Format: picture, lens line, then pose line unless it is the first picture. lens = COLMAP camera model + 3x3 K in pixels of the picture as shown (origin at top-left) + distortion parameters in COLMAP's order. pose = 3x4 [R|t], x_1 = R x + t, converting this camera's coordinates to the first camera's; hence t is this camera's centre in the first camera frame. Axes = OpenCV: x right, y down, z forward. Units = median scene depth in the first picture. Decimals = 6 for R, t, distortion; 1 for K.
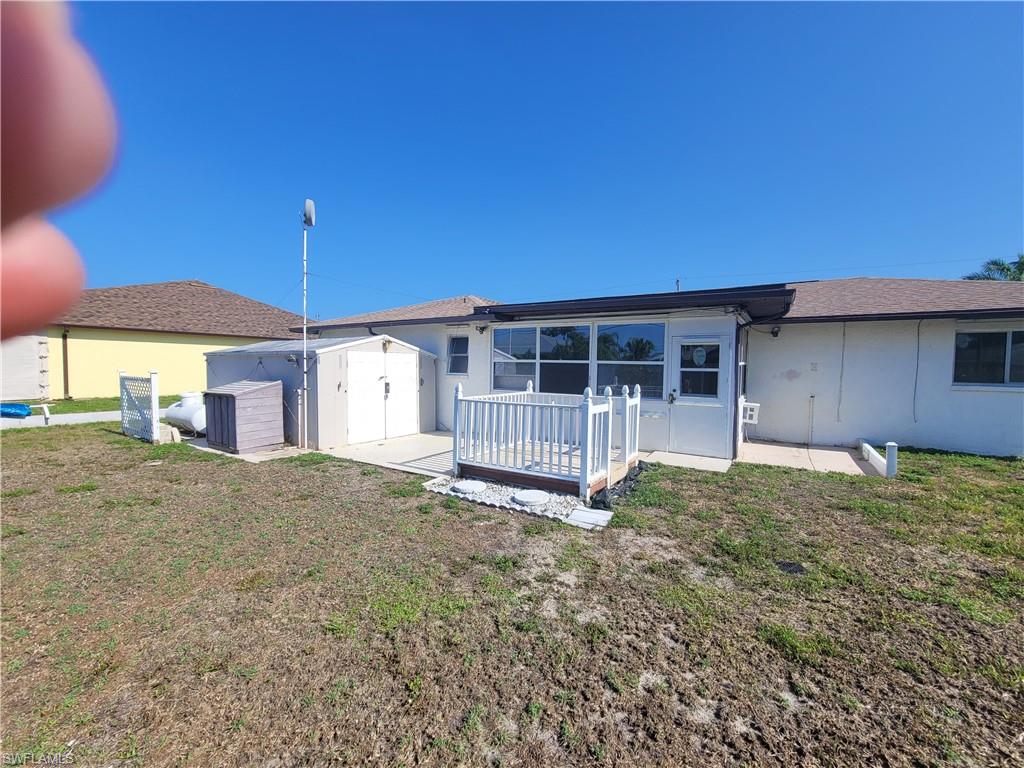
lens RADIAL K [[419.2, 0, 514.0], [0, 419.2, 385.0], [0, 0, 1]] dist [-0.002246, 0.001637]
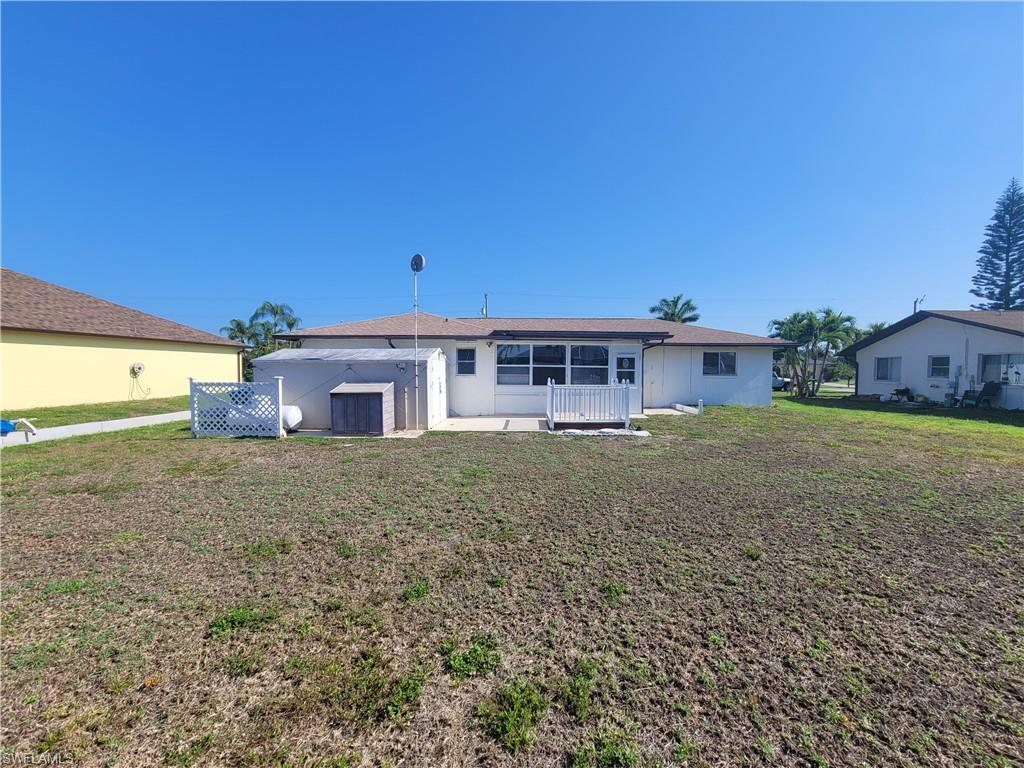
lens RADIAL K [[419.2, 0, 508.3], [0, 419.2, 384.8], [0, 0, 1]] dist [-0.002246, 0.001637]
pose [[0.858763, -0.031146, 0.511425, -0.905549], [0.030071, 0.999494, 0.010376, -0.004023], [-0.511489, 0.006469, 0.859265, -0.352525]]
